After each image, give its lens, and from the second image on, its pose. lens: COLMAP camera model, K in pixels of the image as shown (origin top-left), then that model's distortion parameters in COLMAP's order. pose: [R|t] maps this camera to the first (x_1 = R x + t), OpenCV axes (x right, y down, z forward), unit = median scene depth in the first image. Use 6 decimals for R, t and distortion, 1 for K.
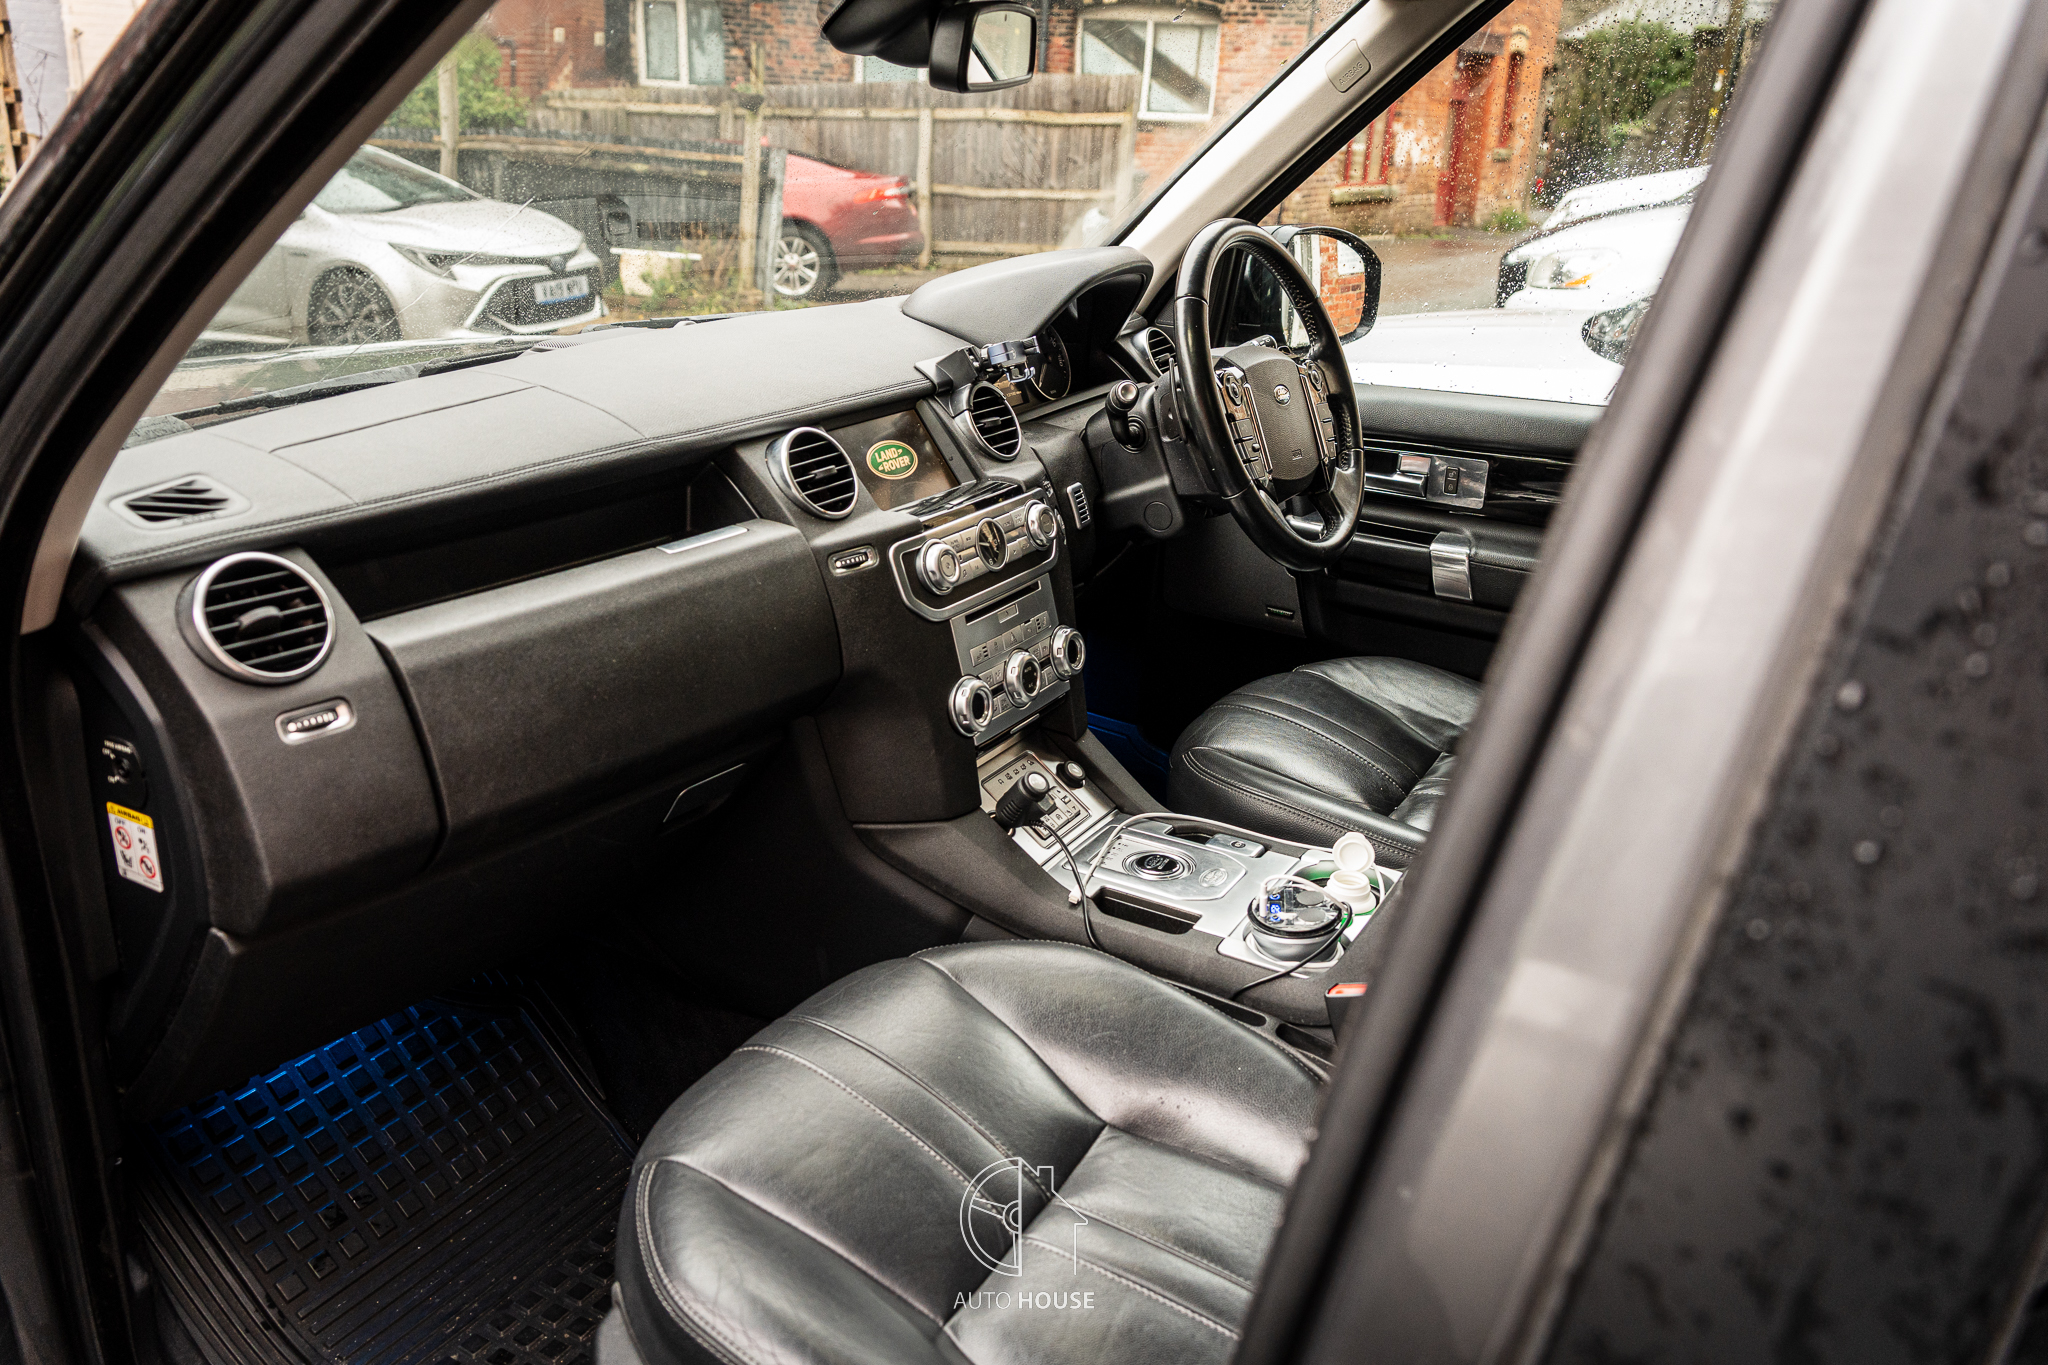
lens RADIAL K [[1565.2, 0, 1024.0], [0, 1565.2, 682.5], [0, 0, 1]] dist [-0.007877, -0.016280]
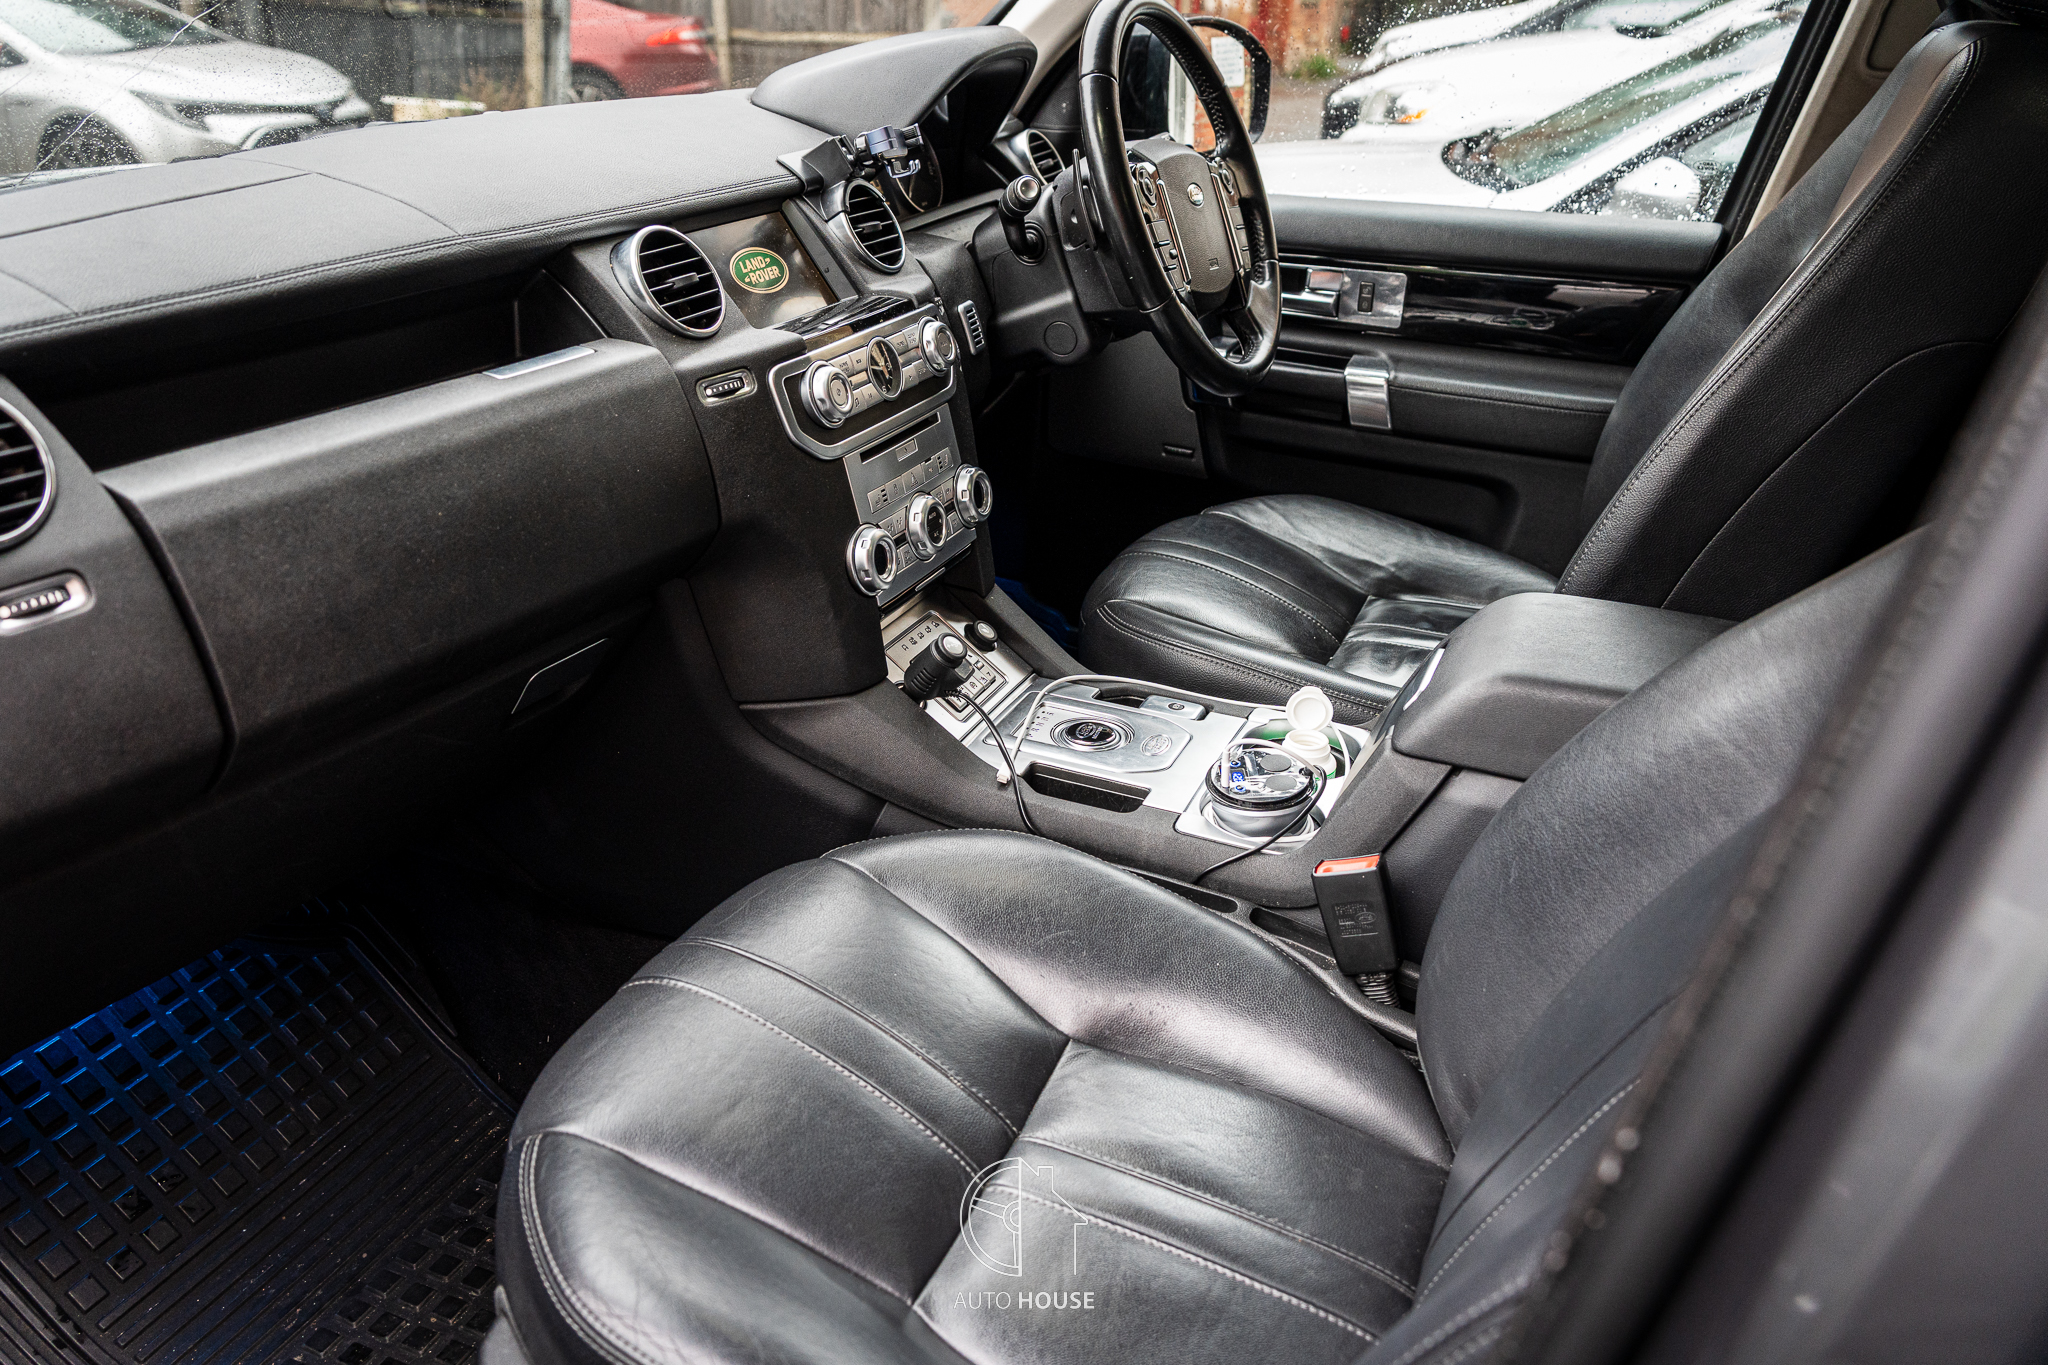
lens RADIAL K [[1565.2, 0, 1024.0], [0, 1565.2, 682.5], [0, 0, 1]] dist [-0.007877, -0.016280]
pose [[0.992871, -0.047270, 0.109419, -0.048462], [0.037912, 0.995566, 0.086085, 0.011444], [-0.113004, -0.081323, 0.990261, 0.145466]]
